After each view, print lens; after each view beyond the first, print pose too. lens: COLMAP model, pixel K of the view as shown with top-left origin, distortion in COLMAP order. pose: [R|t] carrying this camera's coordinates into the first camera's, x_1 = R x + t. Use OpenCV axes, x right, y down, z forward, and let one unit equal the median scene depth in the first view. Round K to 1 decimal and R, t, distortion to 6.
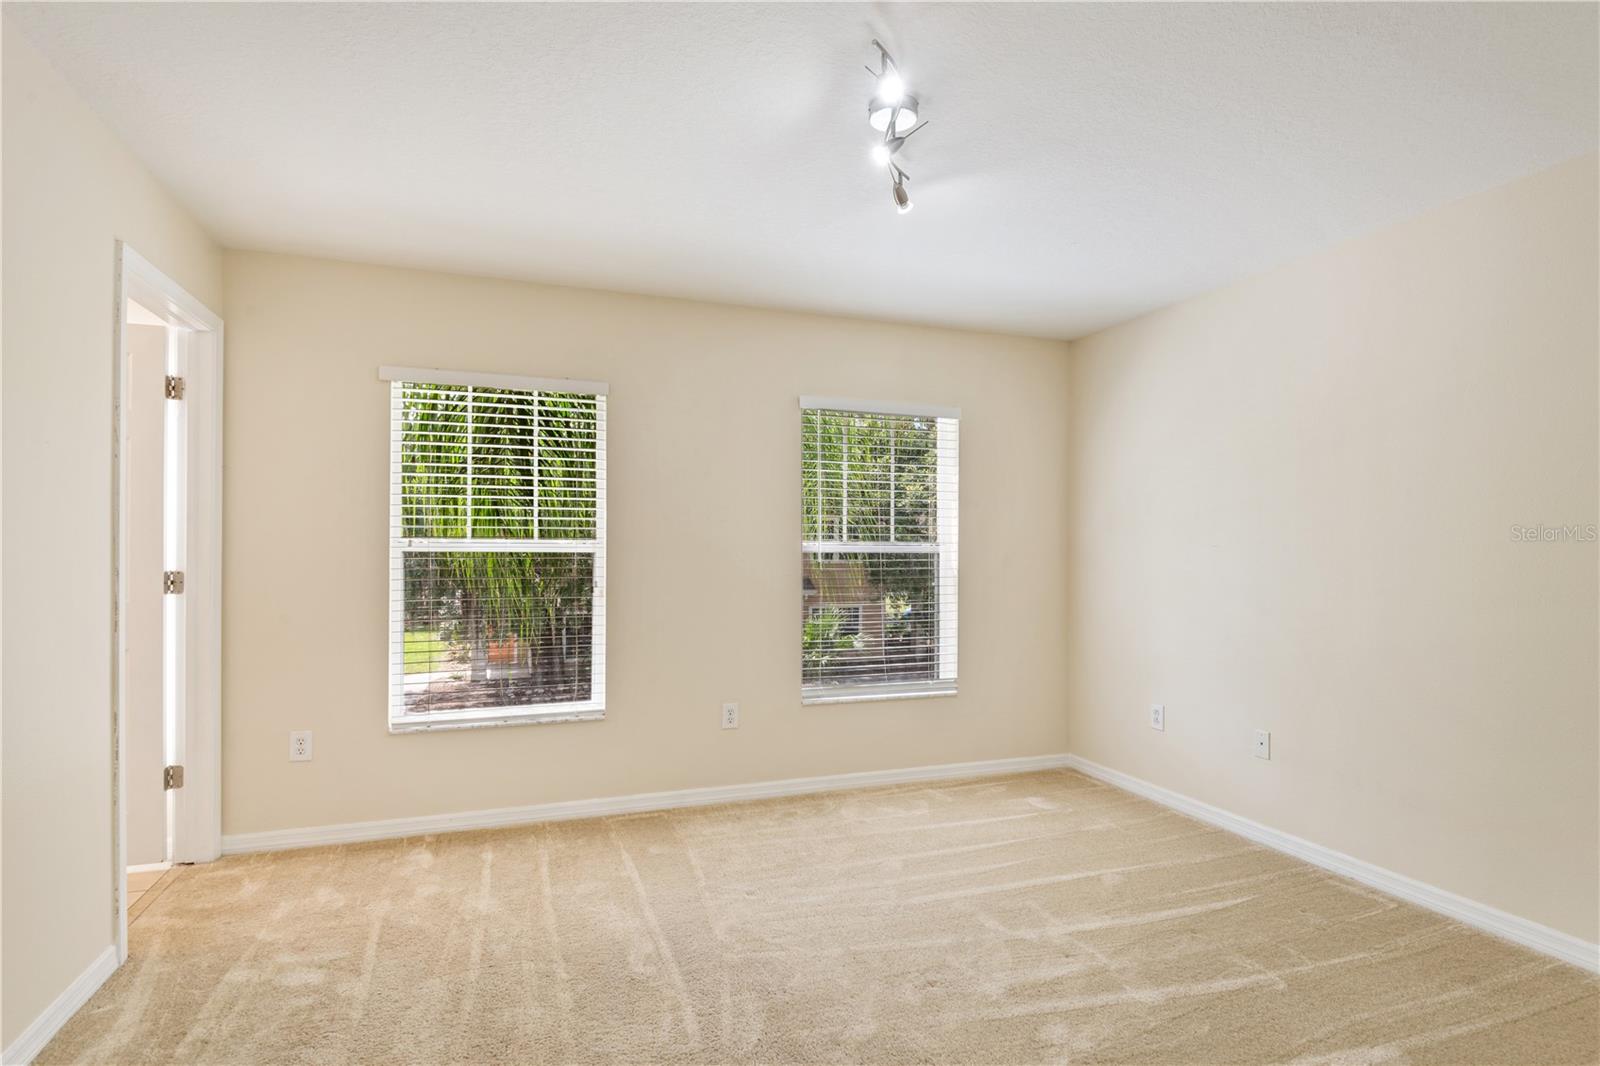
lens RADIAL K [[779.5, 0, 800.0], [0, 779.5, 533.0], [0, 0, 1]] dist [0.002282, -0.020936]
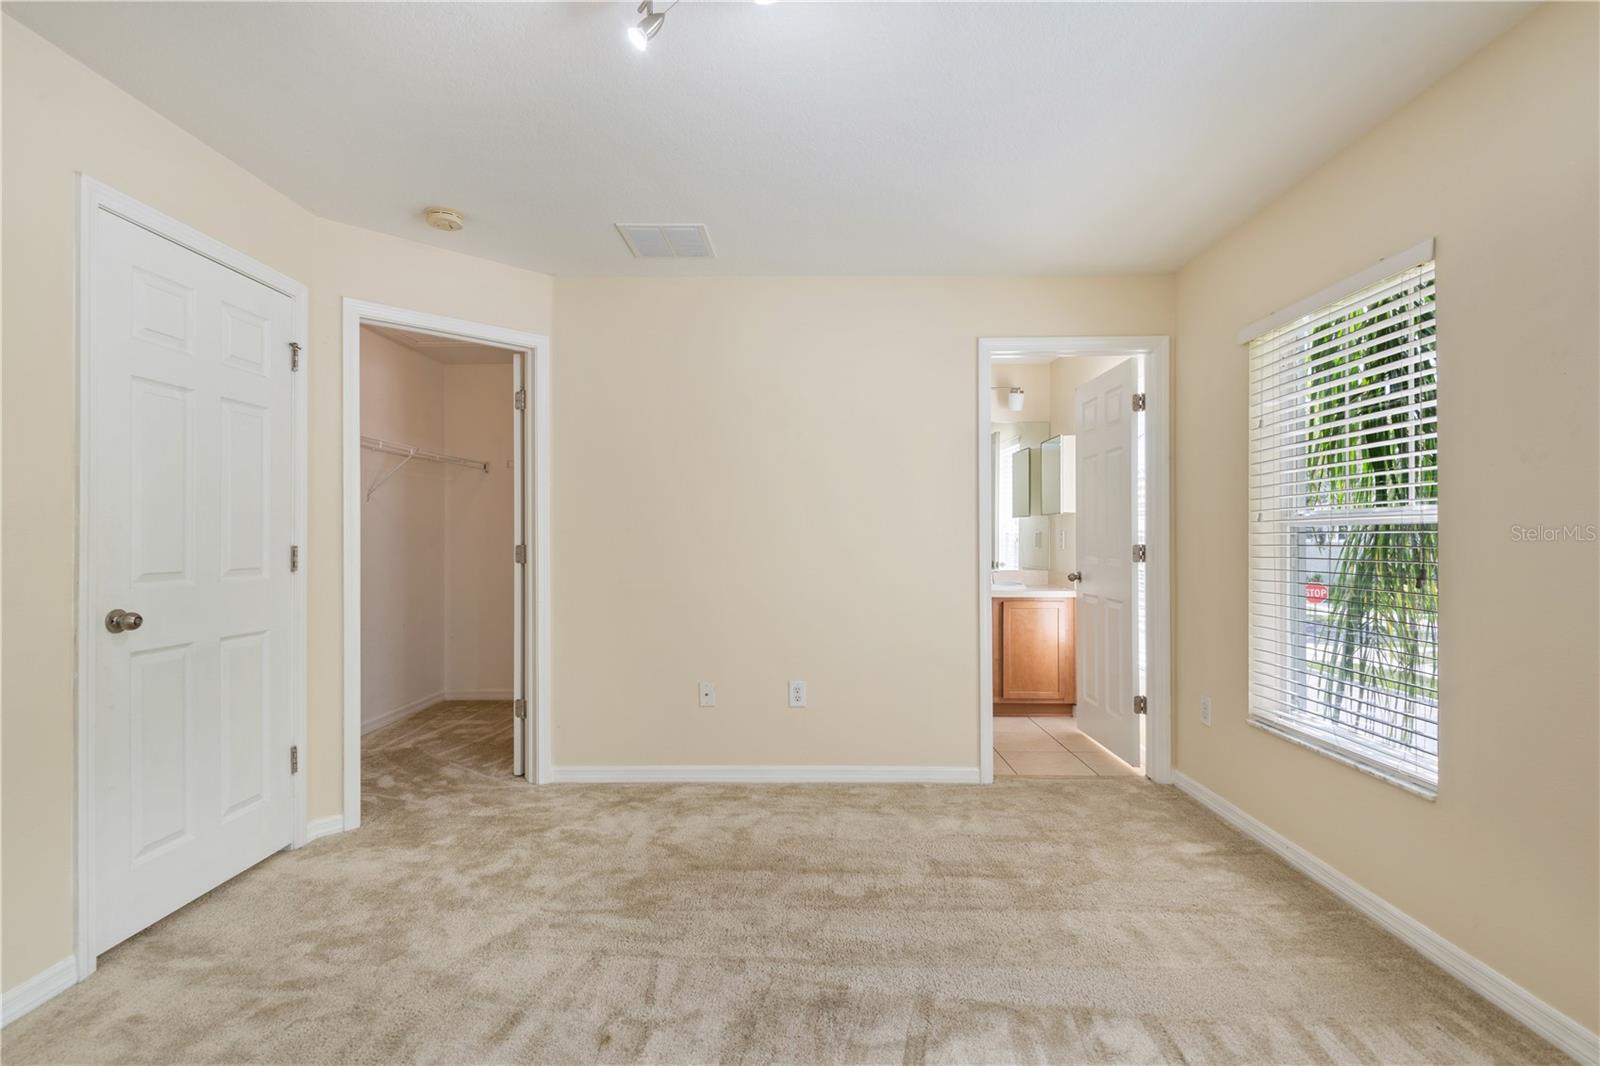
lens RADIAL K [[762.6, 0, 800.0], [0, 762.6, 533.0], [0, 0, 1]] dist [0.000578, -0.000303]
pose [[-0.315026, -0.002387, -0.949080, 0.565451], [0.009090, 0.999943, -0.005532, 0.028365], [0.949040, -0.010370, -0.314986, 0.837459]]
